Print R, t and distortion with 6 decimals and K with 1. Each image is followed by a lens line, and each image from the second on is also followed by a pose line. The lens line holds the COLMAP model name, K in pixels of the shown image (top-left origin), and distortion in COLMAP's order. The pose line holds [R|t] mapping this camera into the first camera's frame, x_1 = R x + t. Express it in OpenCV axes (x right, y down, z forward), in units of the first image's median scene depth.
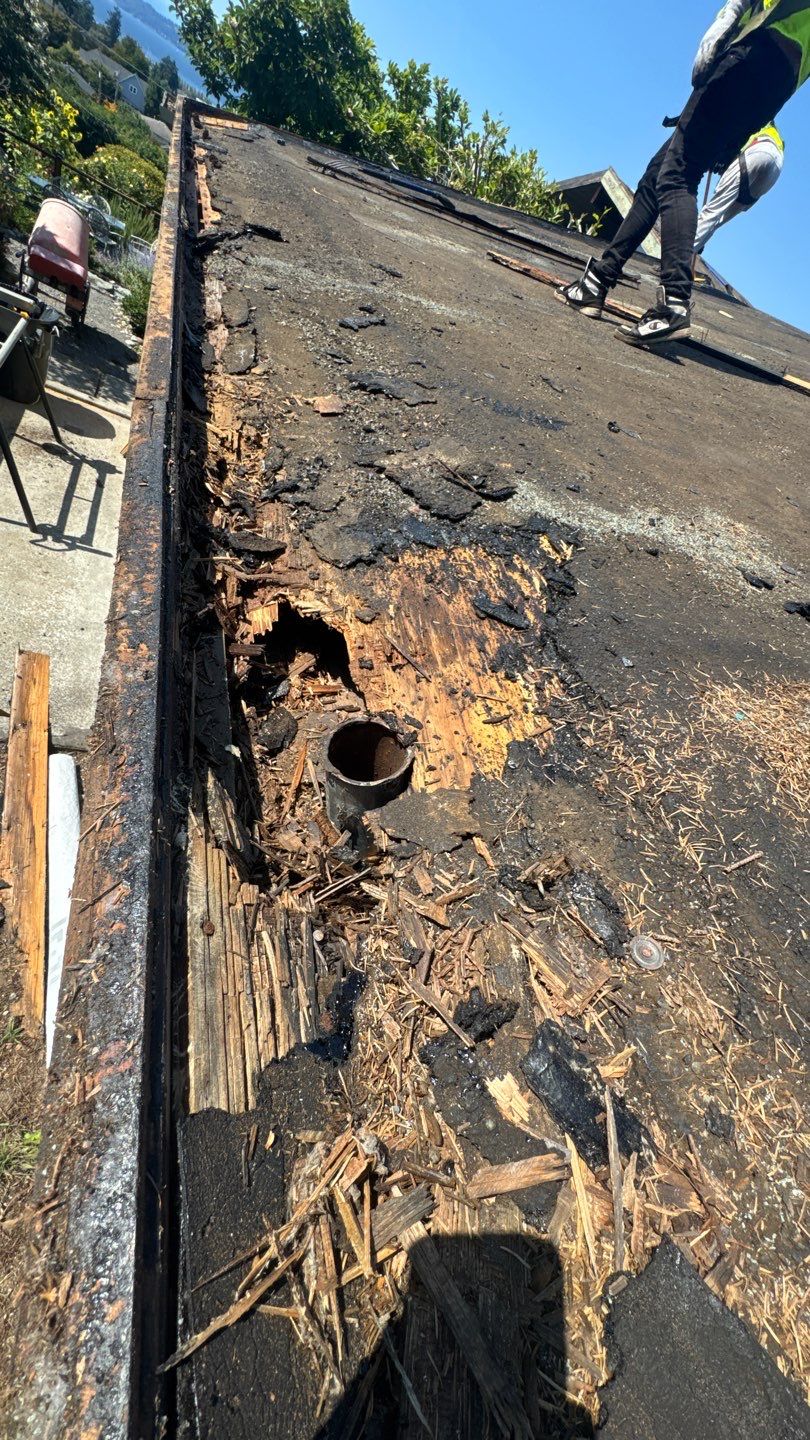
lens RADIAL K [[572.8, 0, 402.5], [0, 572.8, 718.3], [0, 0, 1]] dist [-0.002320, -0.000668]
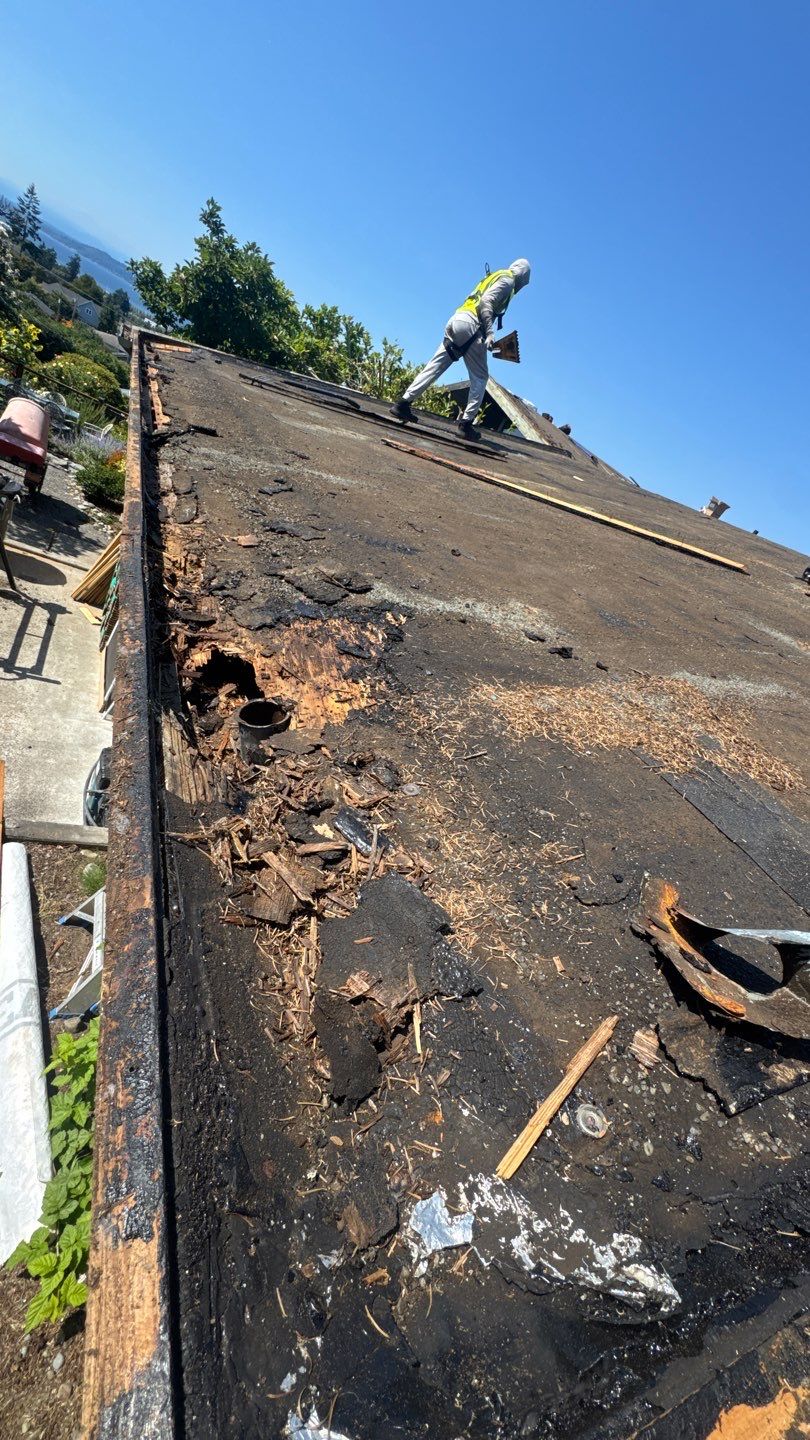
lens RADIAL K [[572.8, 0, 402.5], [0, 572.8, 718.3], [0, 0, 1]] dist [-0.002320, -0.000668]
pose [[0.993497, -0.054432, 0.100000, 0.030879], [0.075012, 0.973672, -0.215260, 0.080291], [-0.085650, 0.221361, 0.971423, -0.119549]]
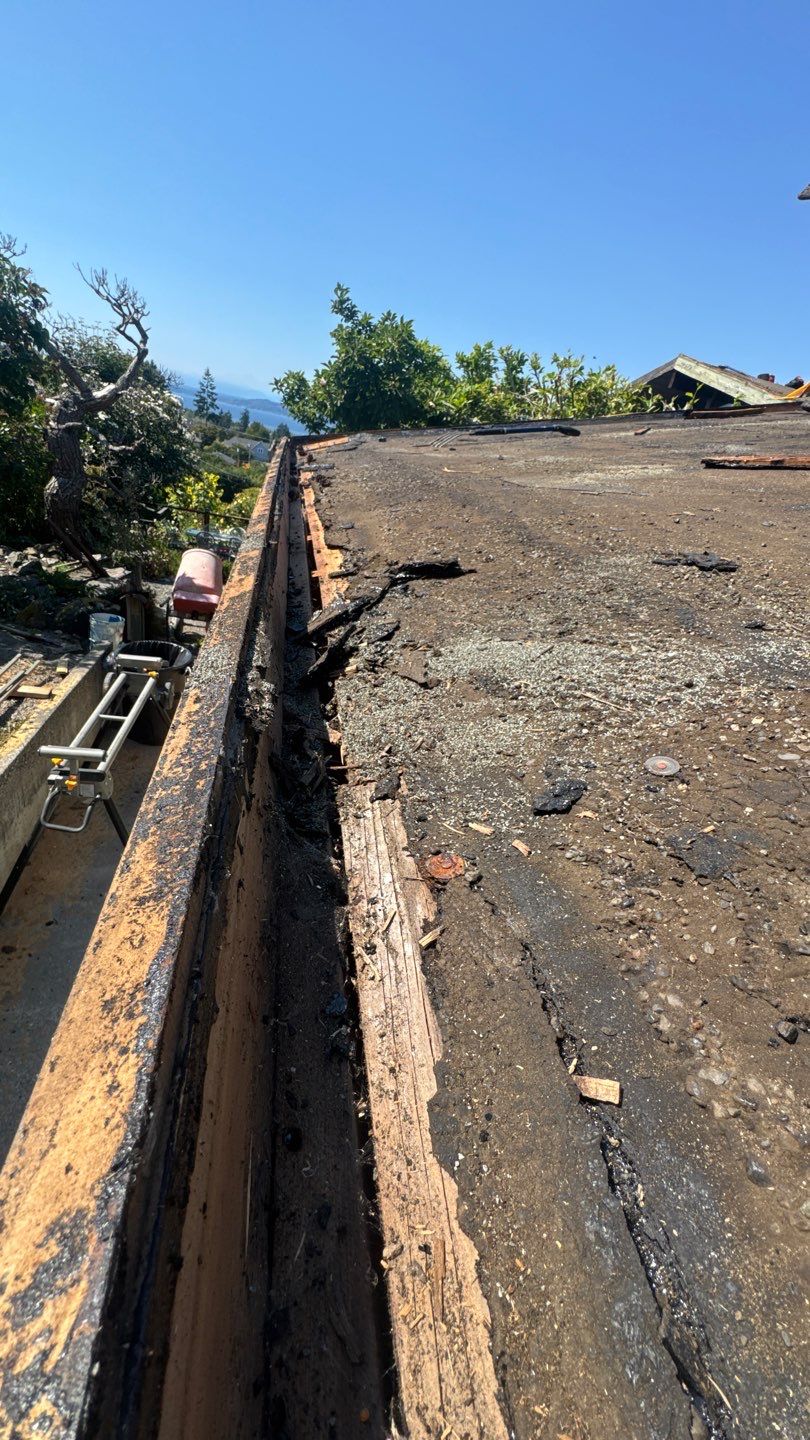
lens RADIAL K [[572.8, 0, 402.5], [0, 572.8, 718.3], [0, 0, 1]] dist [-0.002320, -0.000668]
pose [[0.949164, -0.230034, -0.214876, -0.113901], [0.152775, 0.933474, -0.324479, -0.348659], [0.275222, 0.275156, 0.921163, 0.344653]]
